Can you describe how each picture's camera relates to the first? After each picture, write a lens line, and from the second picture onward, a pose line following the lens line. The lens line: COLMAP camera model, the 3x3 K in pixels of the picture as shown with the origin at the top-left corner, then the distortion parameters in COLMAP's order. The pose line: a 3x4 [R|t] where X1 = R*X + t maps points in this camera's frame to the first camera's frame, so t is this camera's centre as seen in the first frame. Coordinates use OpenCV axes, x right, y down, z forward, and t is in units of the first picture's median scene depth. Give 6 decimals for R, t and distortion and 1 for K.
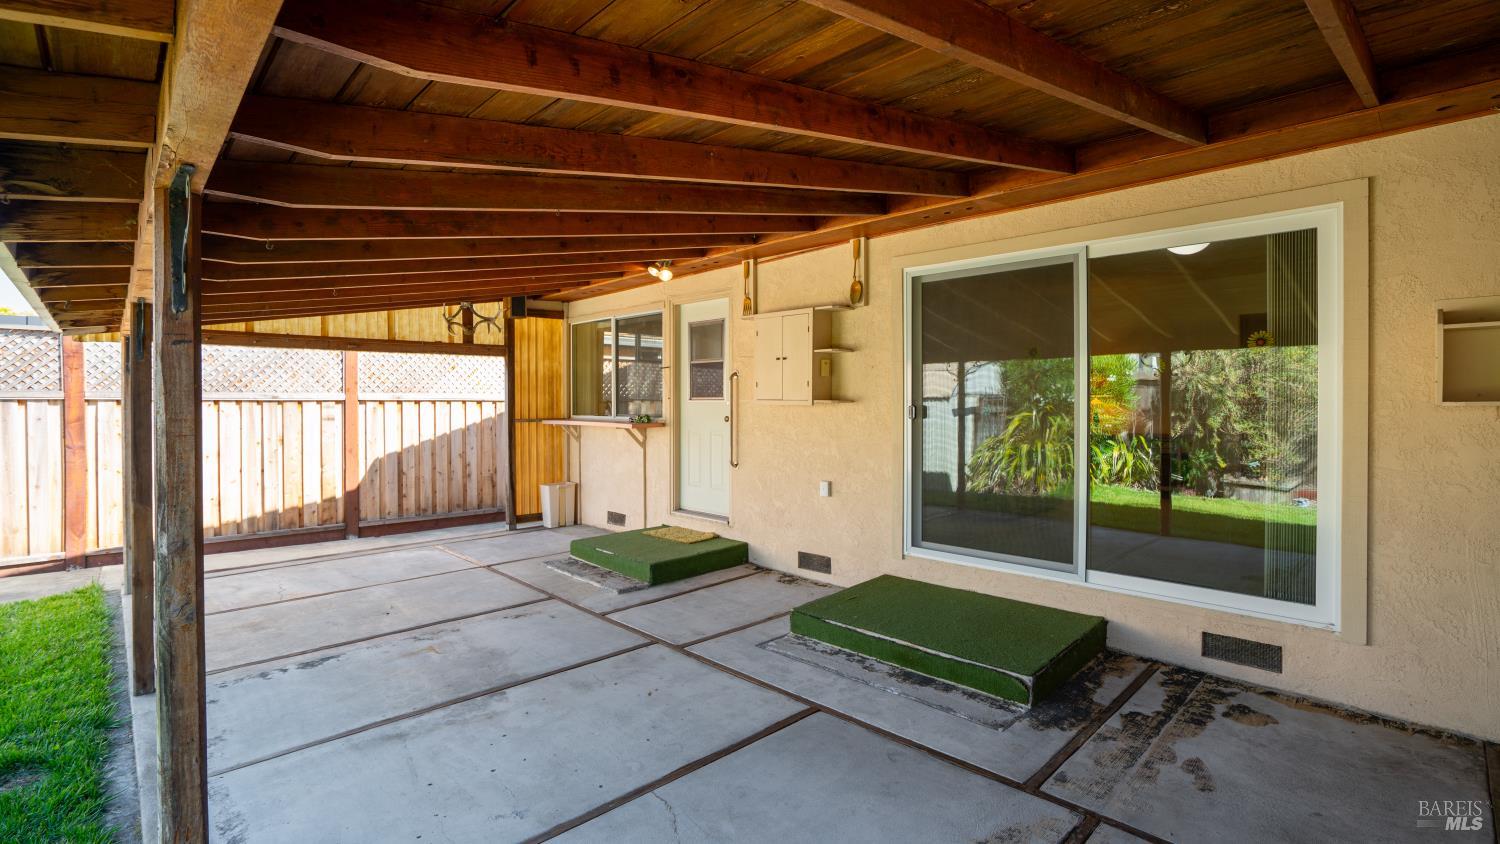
lens RADIAL K [[690.5, 0, 751.2], [0, 690.5, 407.8], [0, 0, 1]] dist [-0.068158, 0.026031]
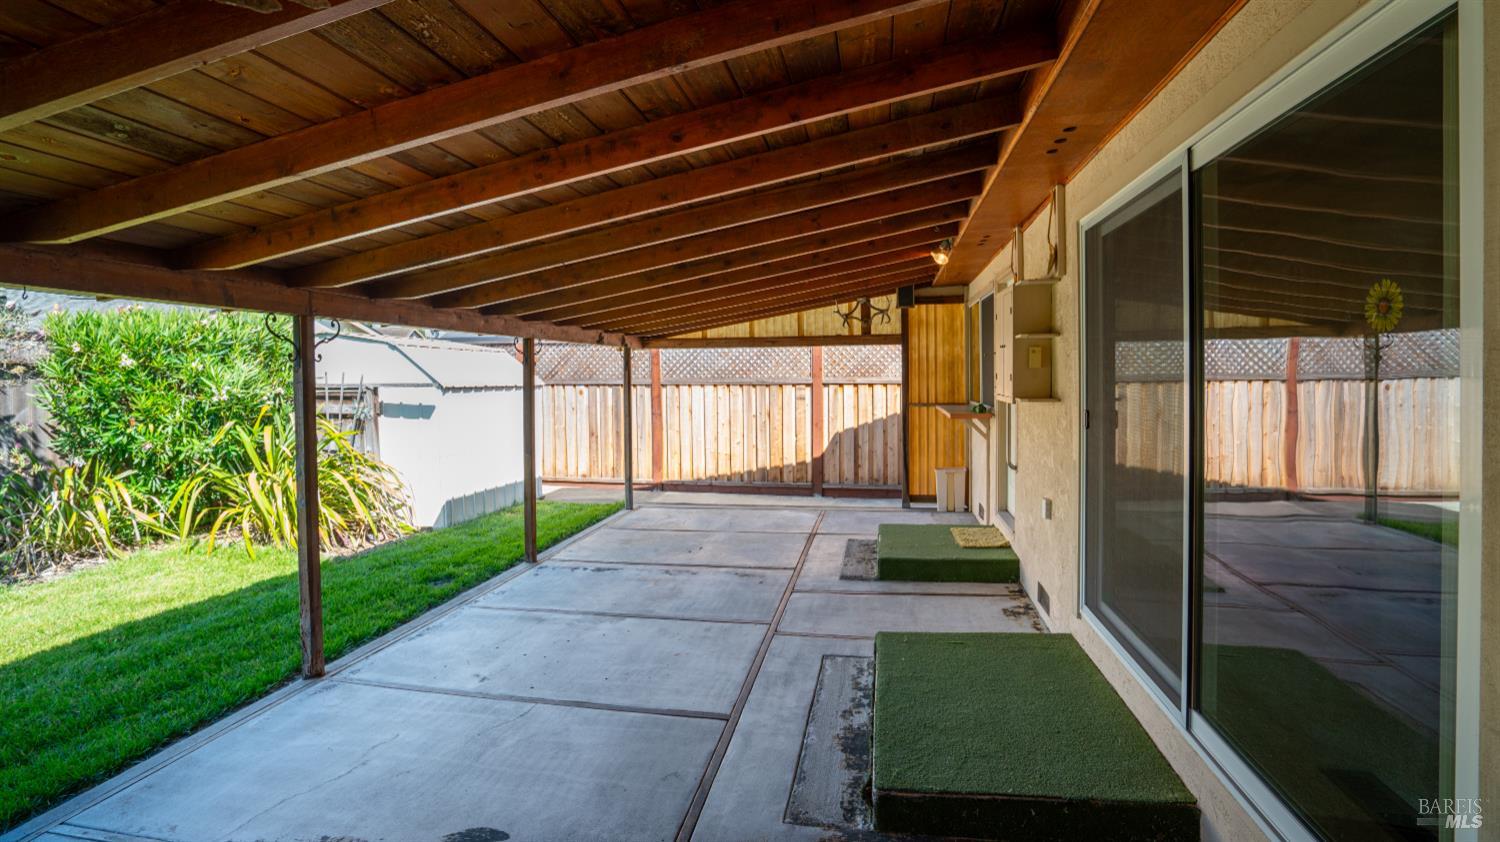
lens RADIAL K [[692.1, 0, 745.1], [0, 692.1, 383.5], [0, 0, 1]] dist [-0.067133, 0.026282]
pose [[0.577786, 0.006558, -0.816162, 0.410083], [-0.000352, 0.999970, 0.007785, -0.024139], [0.816188, -0.004211, 0.577771, 0.199274]]
